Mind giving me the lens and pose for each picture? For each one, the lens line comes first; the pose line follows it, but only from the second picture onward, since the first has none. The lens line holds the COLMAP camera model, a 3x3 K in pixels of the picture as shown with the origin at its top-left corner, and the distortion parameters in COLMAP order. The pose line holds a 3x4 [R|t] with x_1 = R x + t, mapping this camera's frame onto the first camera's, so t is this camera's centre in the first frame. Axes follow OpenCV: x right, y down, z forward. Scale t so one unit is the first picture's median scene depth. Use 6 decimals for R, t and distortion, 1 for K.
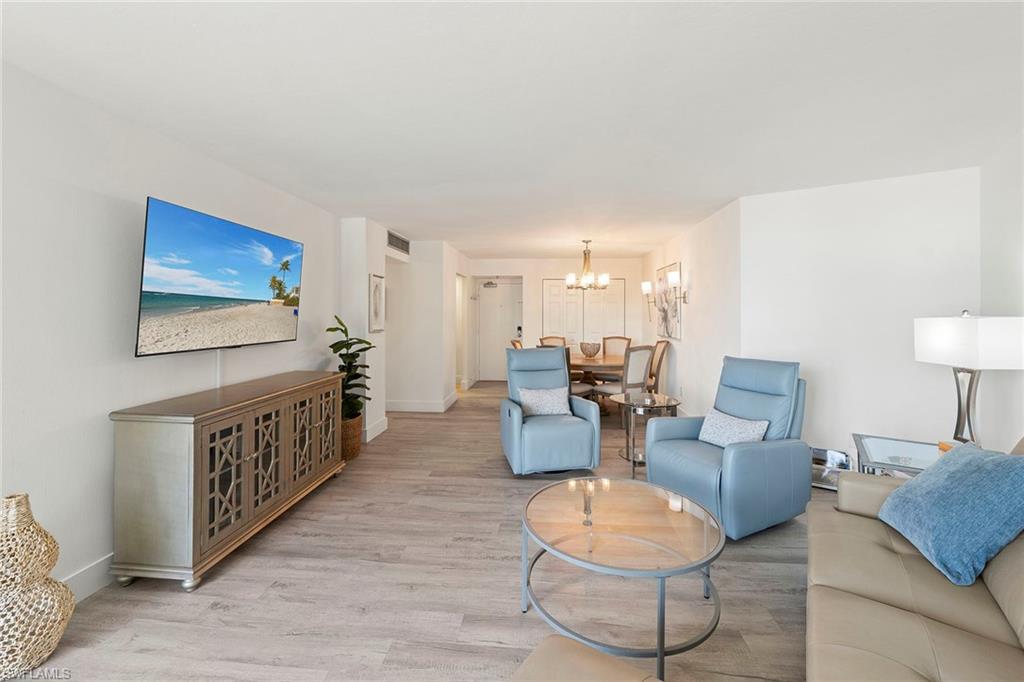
lens RADIAL K [[423.3, 0, 505.7], [0, 423.3, 315.9], [0, 0, 1]] dist [-0.001169, -0.000059]
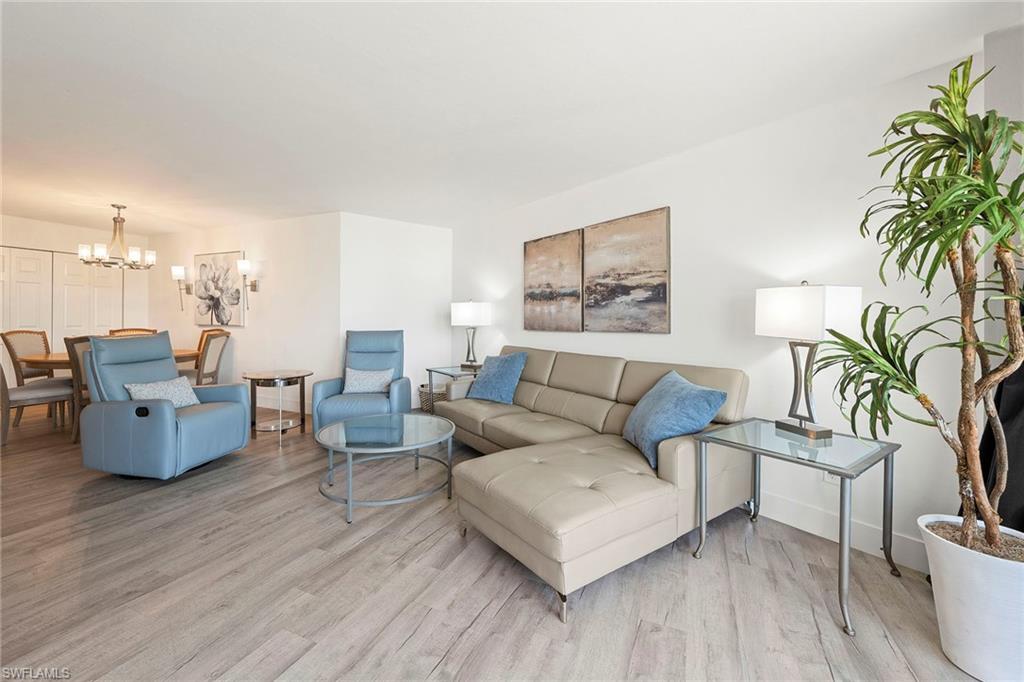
lens RADIAL K [[424.1, 0, 511.0], [0, 424.1, 318.3], [0, 0, 1]] dist [-0.002097, 0.000871]
pose [[0.317786, 0.001738, 0.948161, -0.646431], [-0.005379, 0.999986, -0.000030, 0.058519], [-0.948147, -0.005091, 0.317791, 0.097847]]
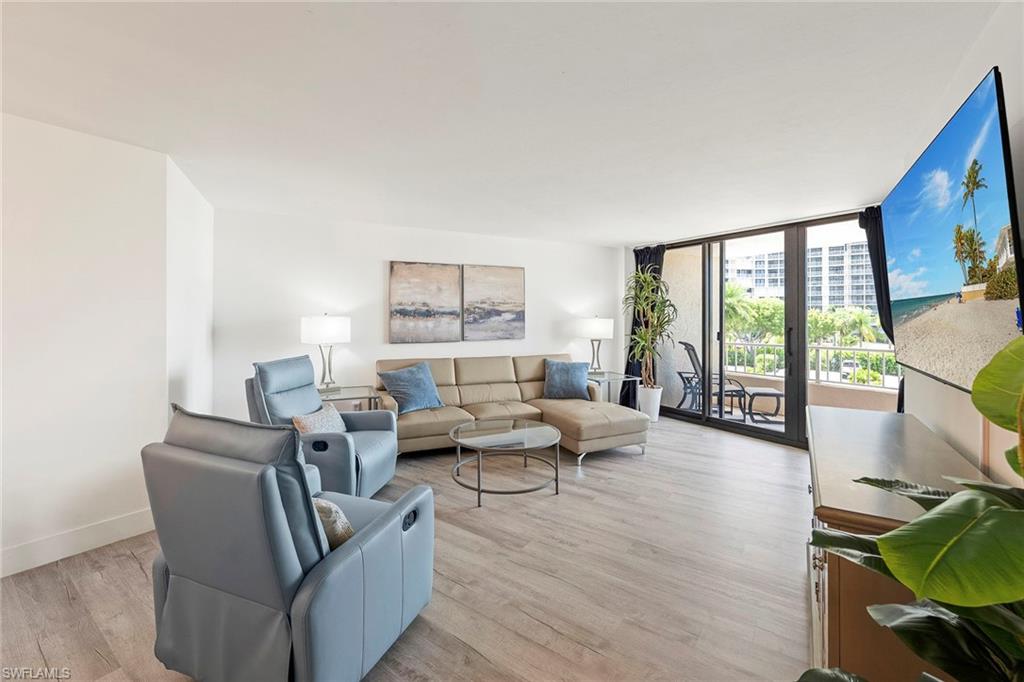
lens RADIAL K [[424.1, 0, 511.0], [0, 424.1, 318.3], [0, 0, 1]] dist [-0.002097, 0.000871]
pose [[-0.872644, -0.011295, 0.488225, -0.399214], [-0.007958, 0.999929, 0.008910, -0.011079], [-0.488291, 0.003890, -0.872672, 1.668193]]
